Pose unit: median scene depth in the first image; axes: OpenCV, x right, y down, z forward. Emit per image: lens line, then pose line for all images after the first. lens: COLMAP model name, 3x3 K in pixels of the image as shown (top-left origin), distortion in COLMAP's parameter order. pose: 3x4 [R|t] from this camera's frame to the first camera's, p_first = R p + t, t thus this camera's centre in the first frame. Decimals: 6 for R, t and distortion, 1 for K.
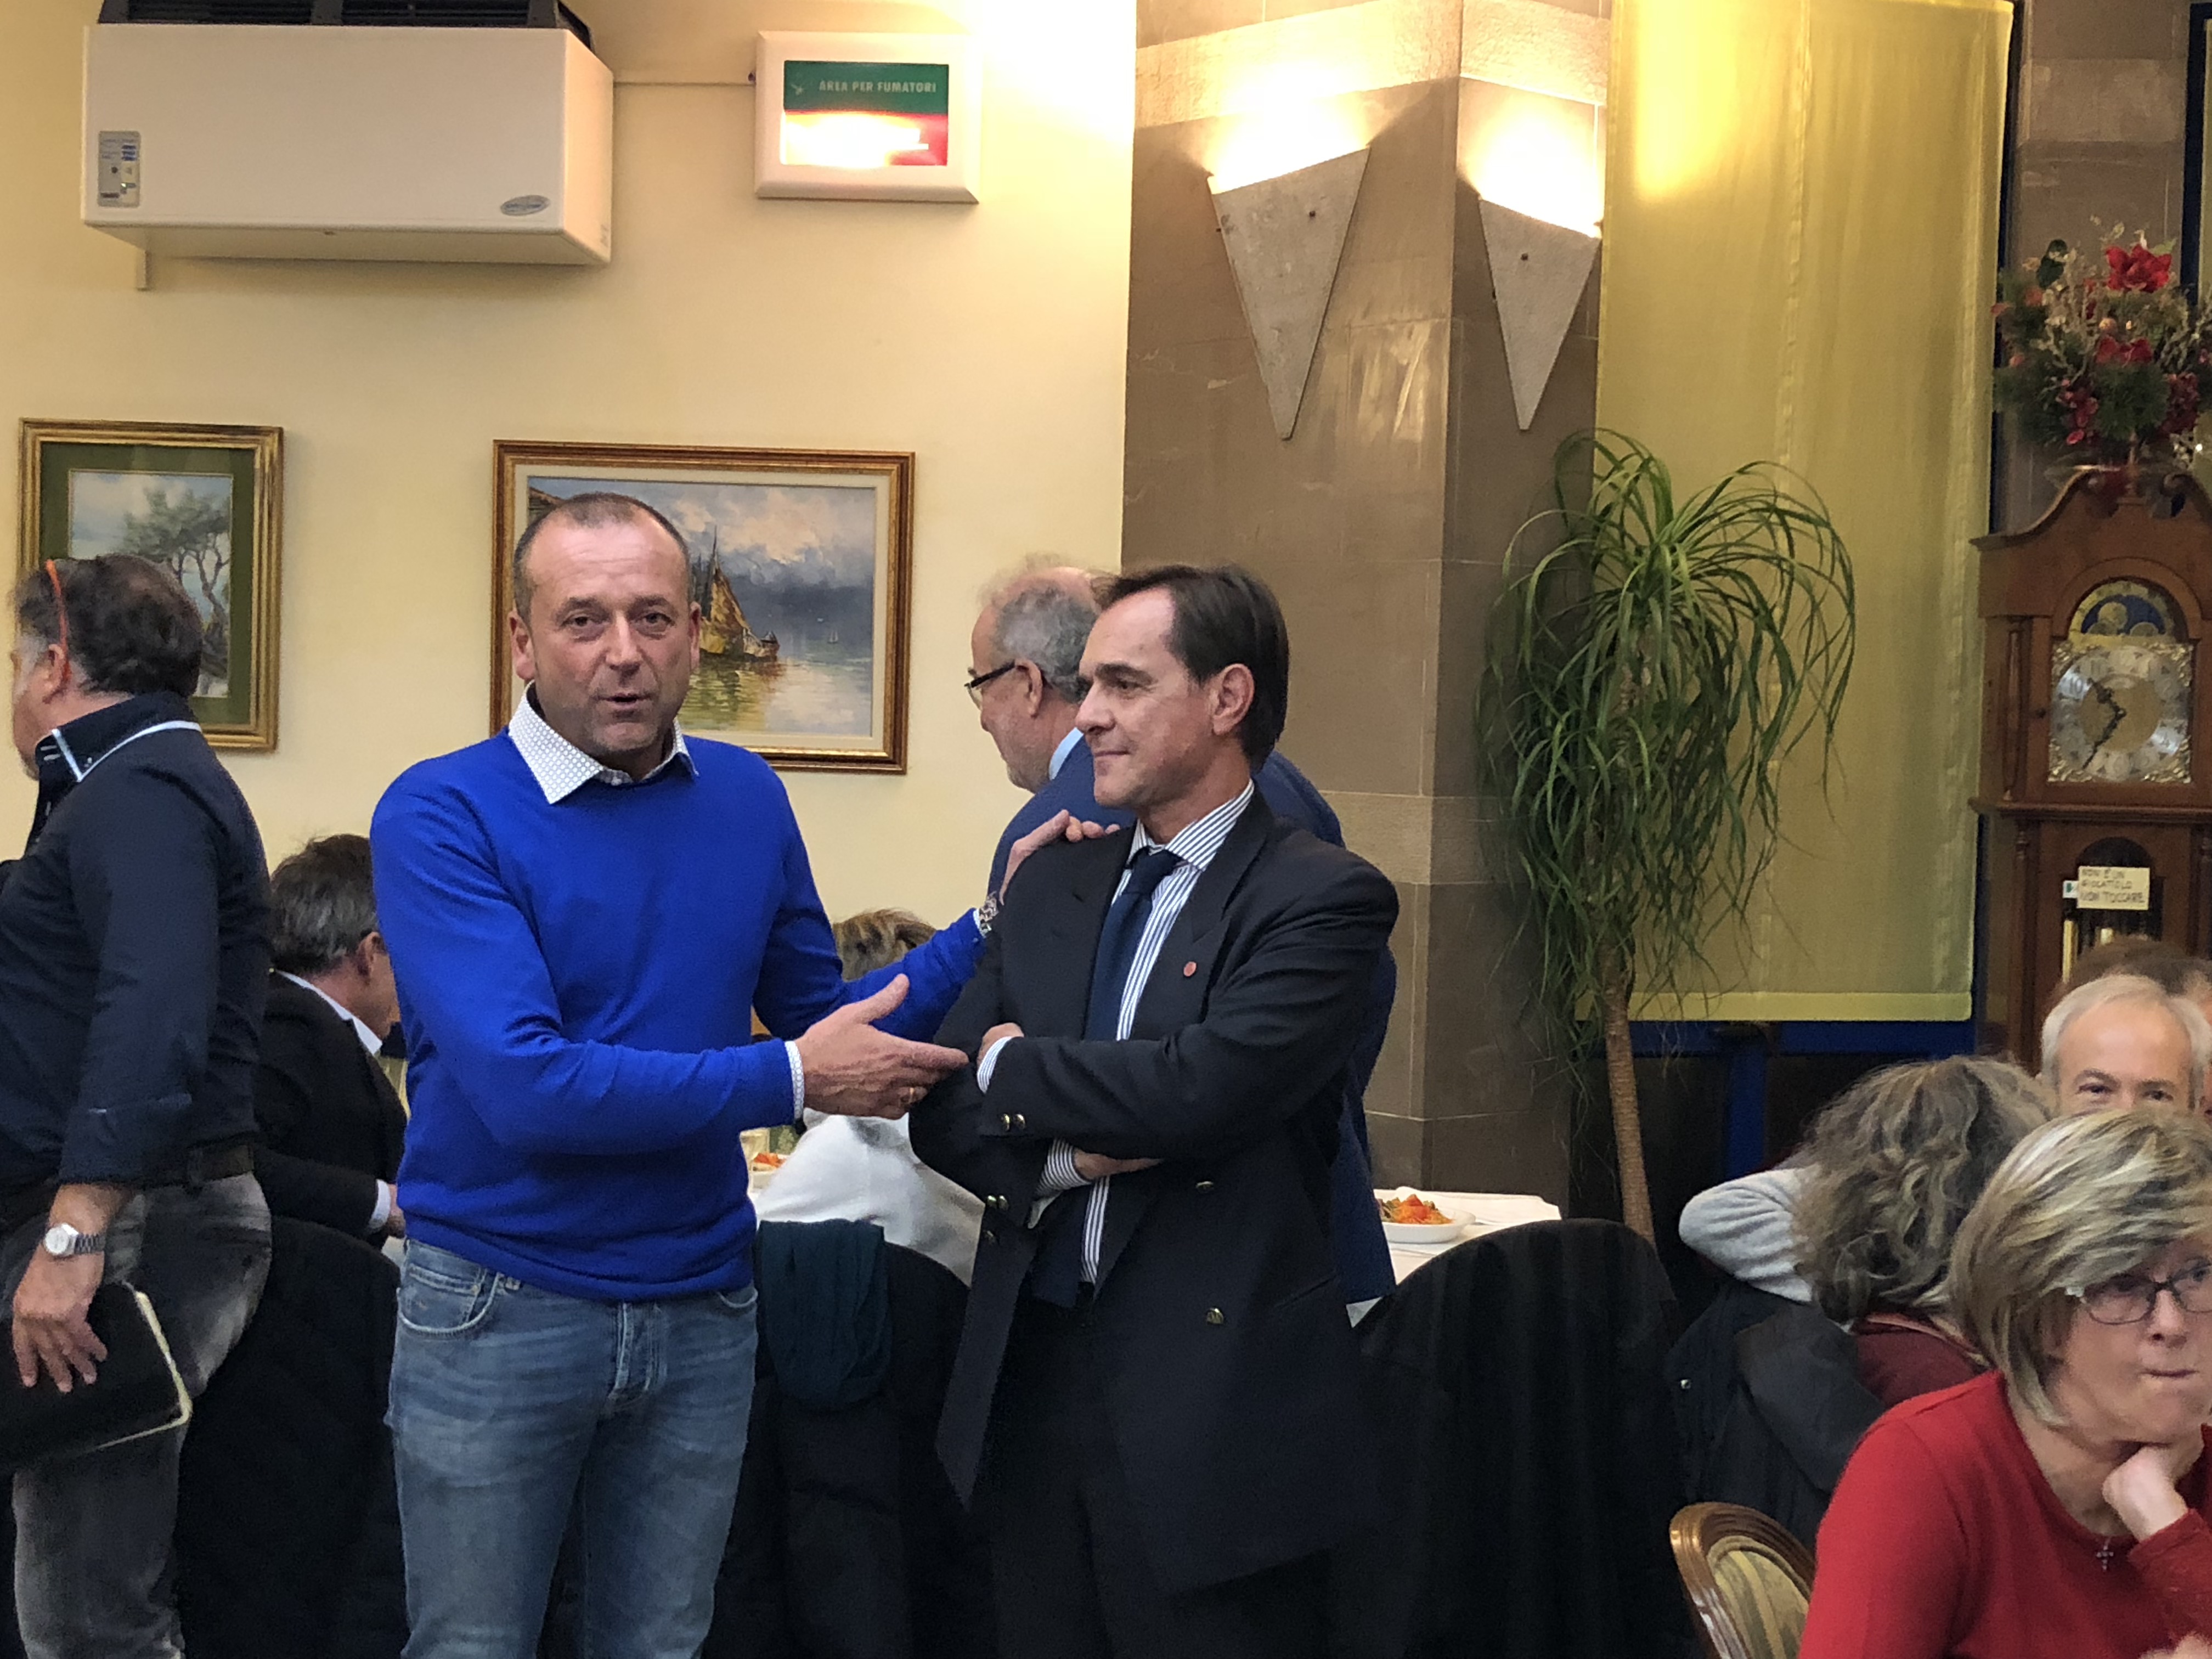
lens RADIAL K [[3264.2, 0, 1131.1], [0, 3264.2, 837.4], [0, 0, 1]] dist [0.042913, 0.000000]
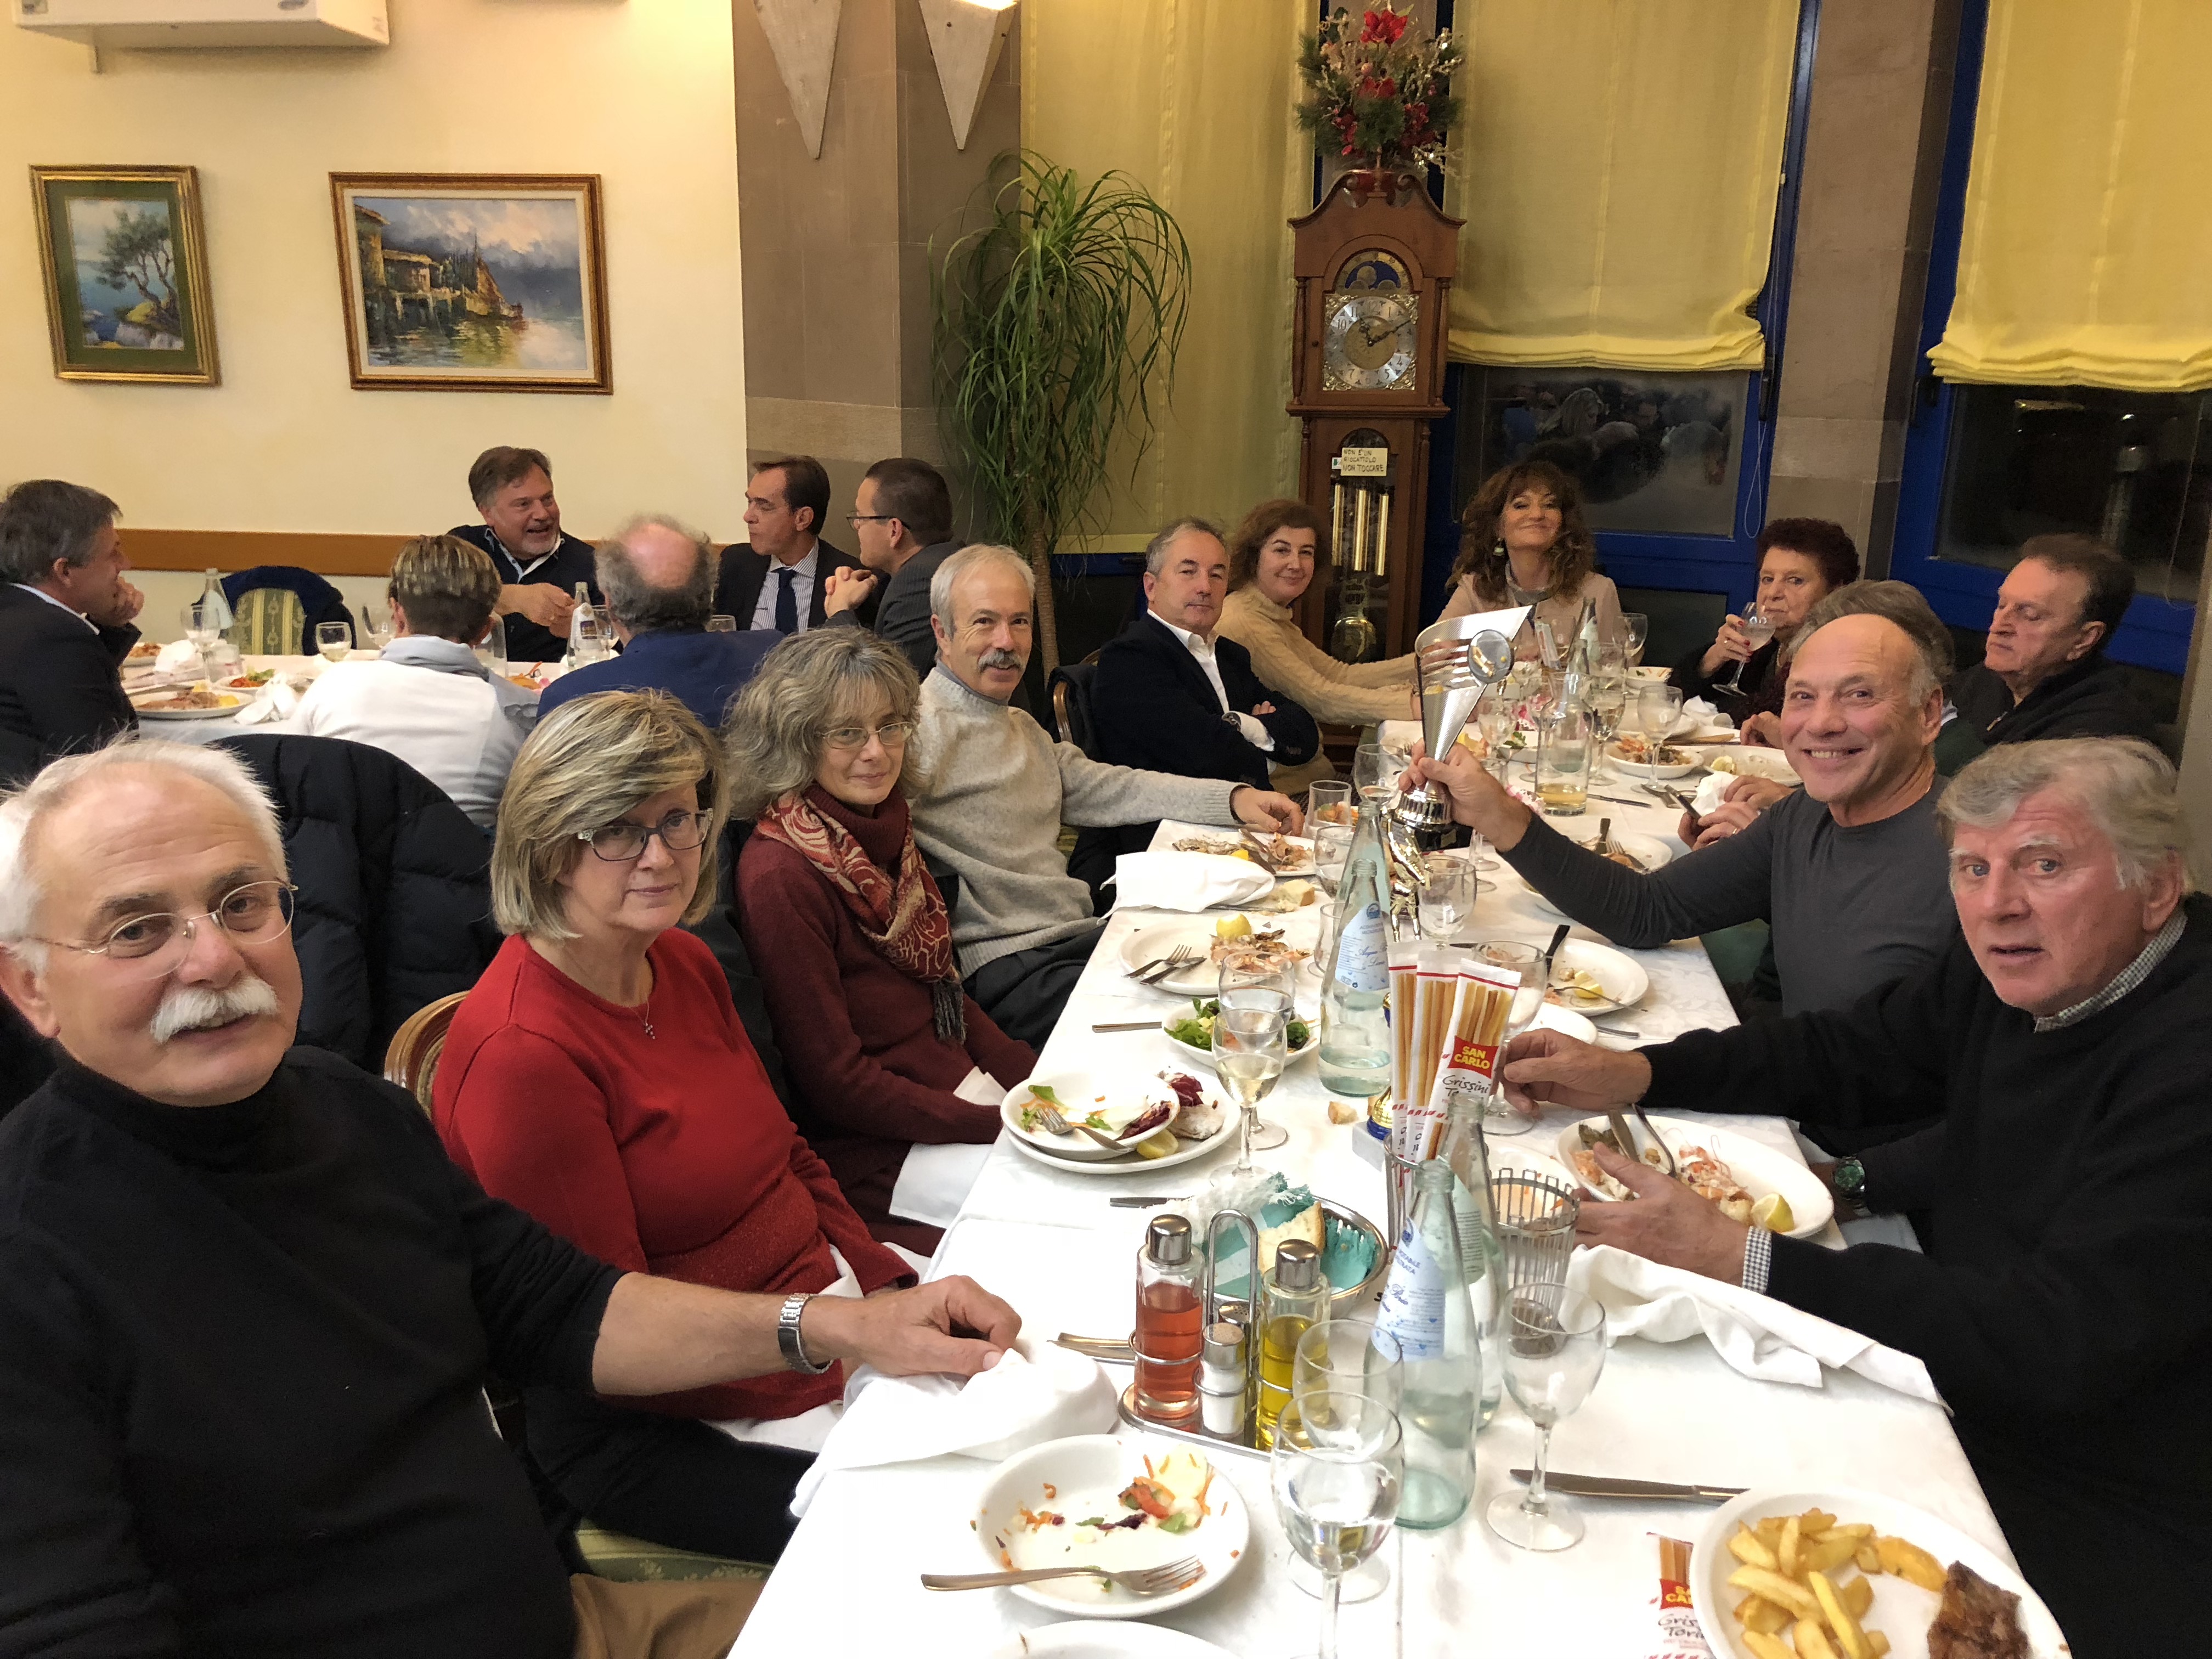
lens RADIAL K [[1806.6, 0, 1162.0], [0, 1806.6, 808.5], [0, 0, 1]] dist [0.023956, -0.030522]
pose [[0.998798, -0.003208, -0.048910, 0.245891], [0.013744, 0.976154, 0.216641, -0.010799], [0.047048, -0.217053, 0.975025, 0.140557]]
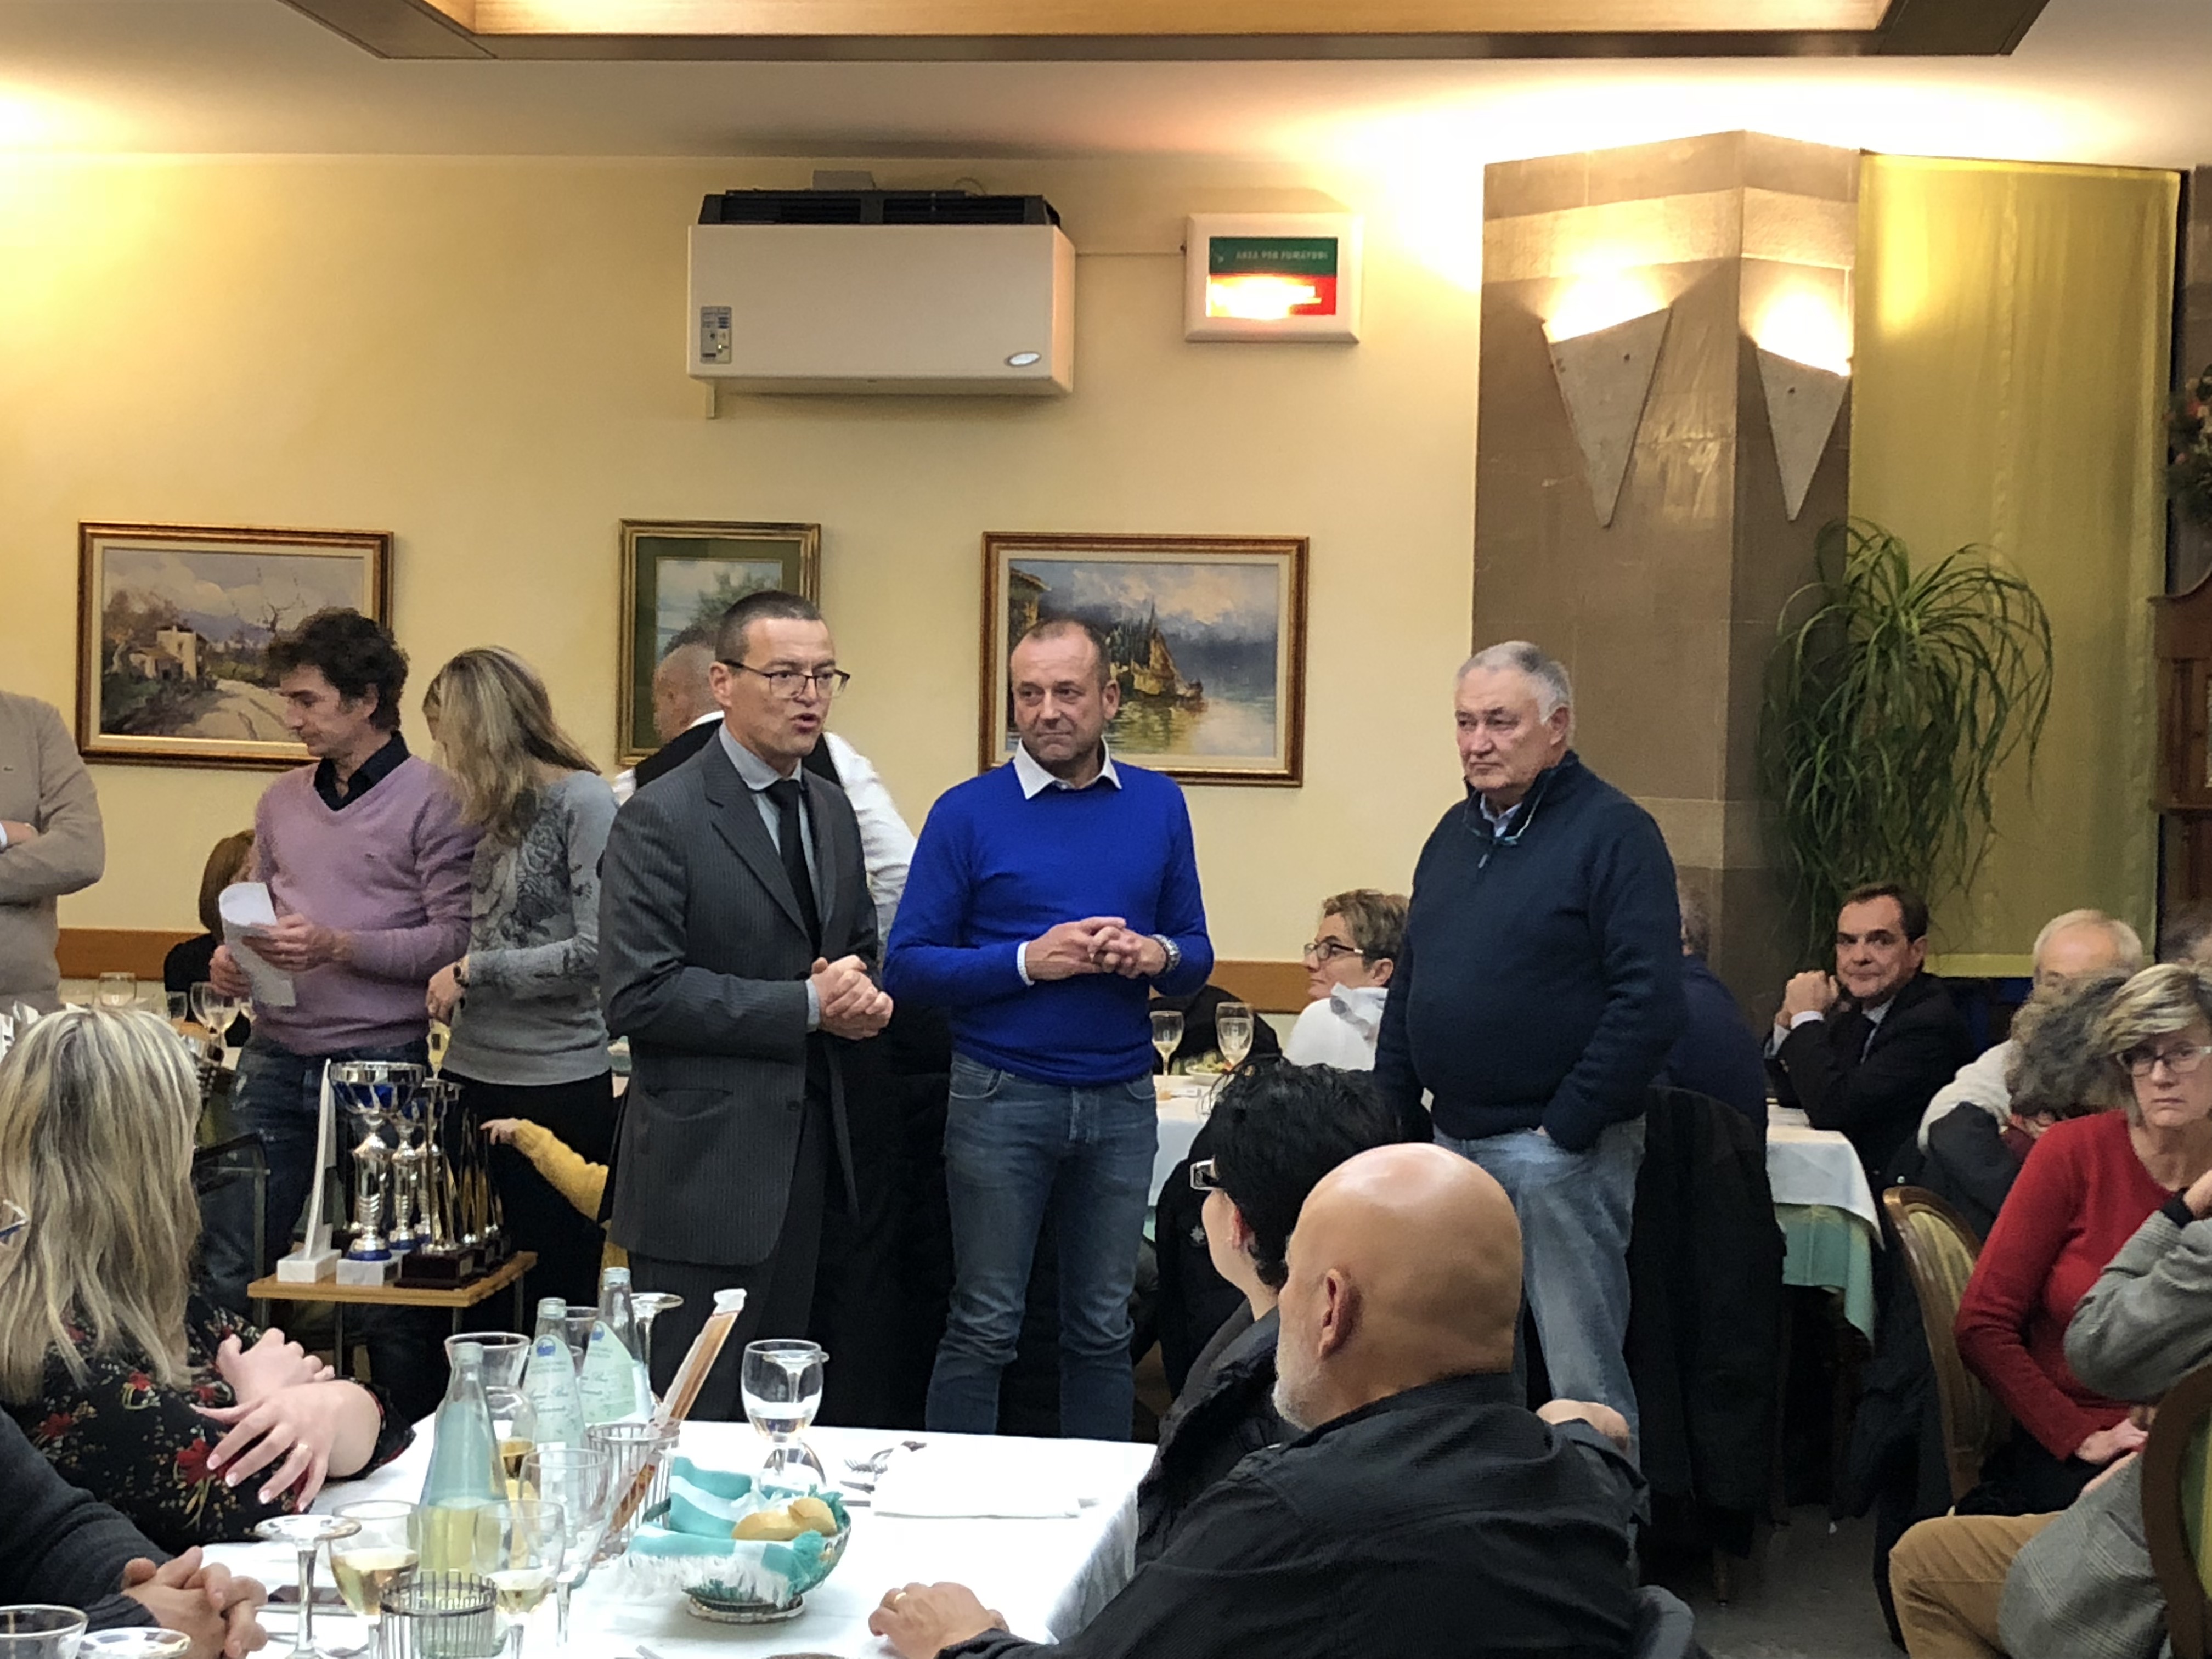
lens RADIAL K [[3821.4, 0, 1028.4], [0, 3821.4, 831.2], [0, 0, 1]] dist [0.045630, 0.000000]
pose [[0.997339, -0.005740, -0.072682, -0.071559], [0.005045, 0.999940, -0.009742, 0.012508], [0.072733, 0.009349, 0.997308, -0.531220]]
